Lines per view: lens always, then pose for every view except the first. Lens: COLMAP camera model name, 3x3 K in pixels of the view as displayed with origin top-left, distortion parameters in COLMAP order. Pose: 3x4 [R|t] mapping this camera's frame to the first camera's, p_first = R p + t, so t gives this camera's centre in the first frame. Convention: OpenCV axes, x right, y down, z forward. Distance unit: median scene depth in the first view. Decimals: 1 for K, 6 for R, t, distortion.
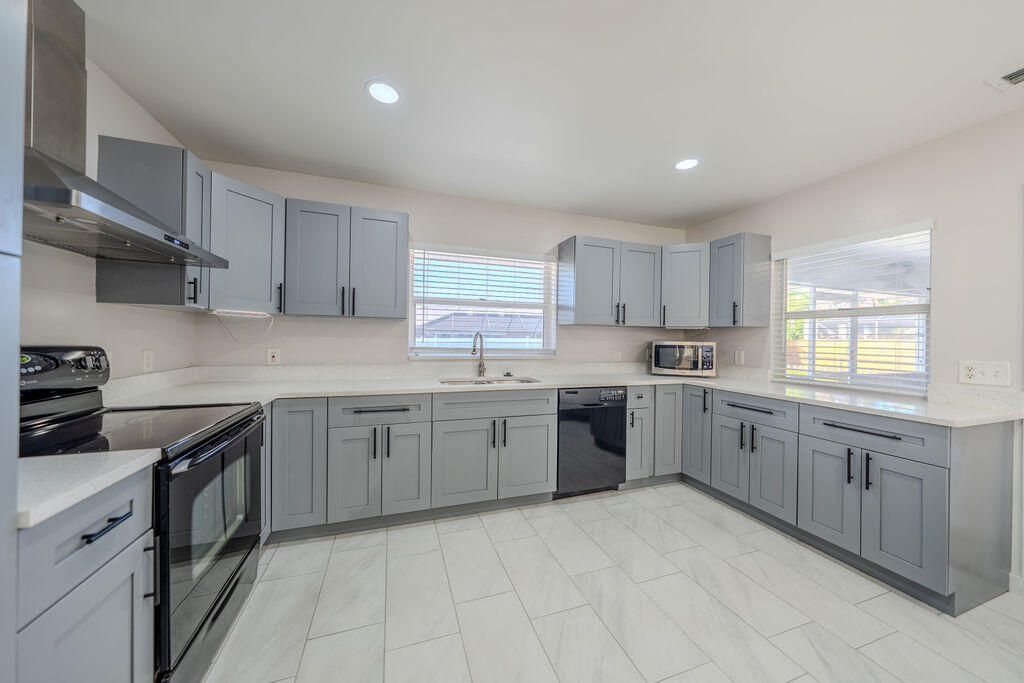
lens RADIAL K [[347.3, 0, 510.9], [0, 347.3, 342.1], [0, 0, 1]] dist [-0.002763, -0.000015]
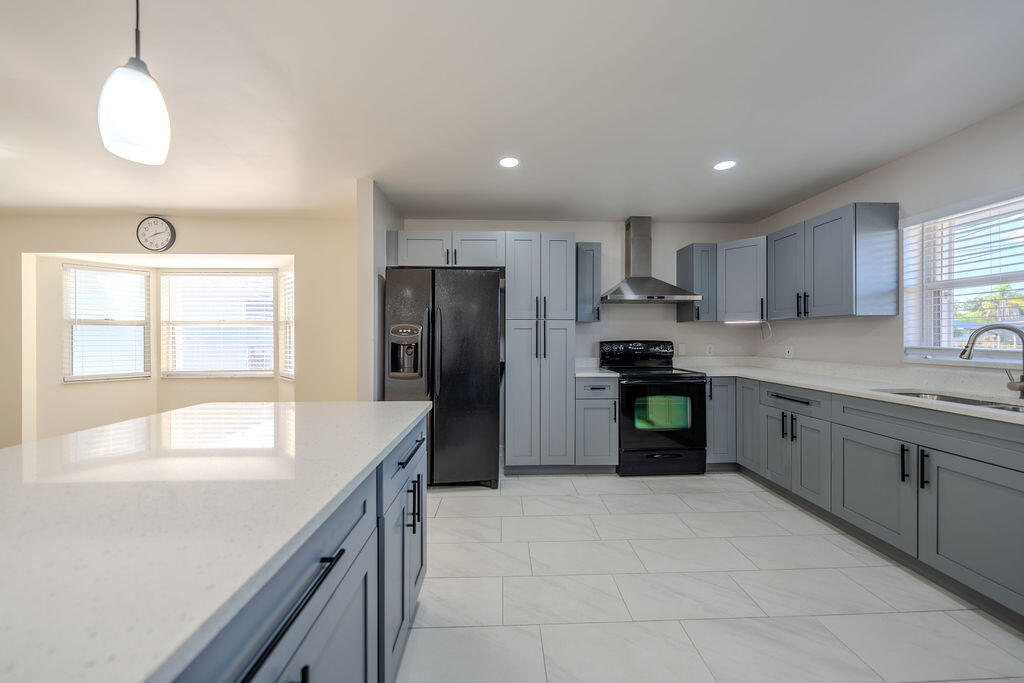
lens RADIAL K [[347.3, 0, 512.8], [0, 347.3, 337.4], [0, 0, 1]] dist [-0.002763, -0.000015]
pose [[-0.291436, -0.008419, -0.956553, 0.947390], [-0.011622, 0.999919, -0.005260, 0.008687], [0.956520, 0.009585, -0.291510, 0.429443]]
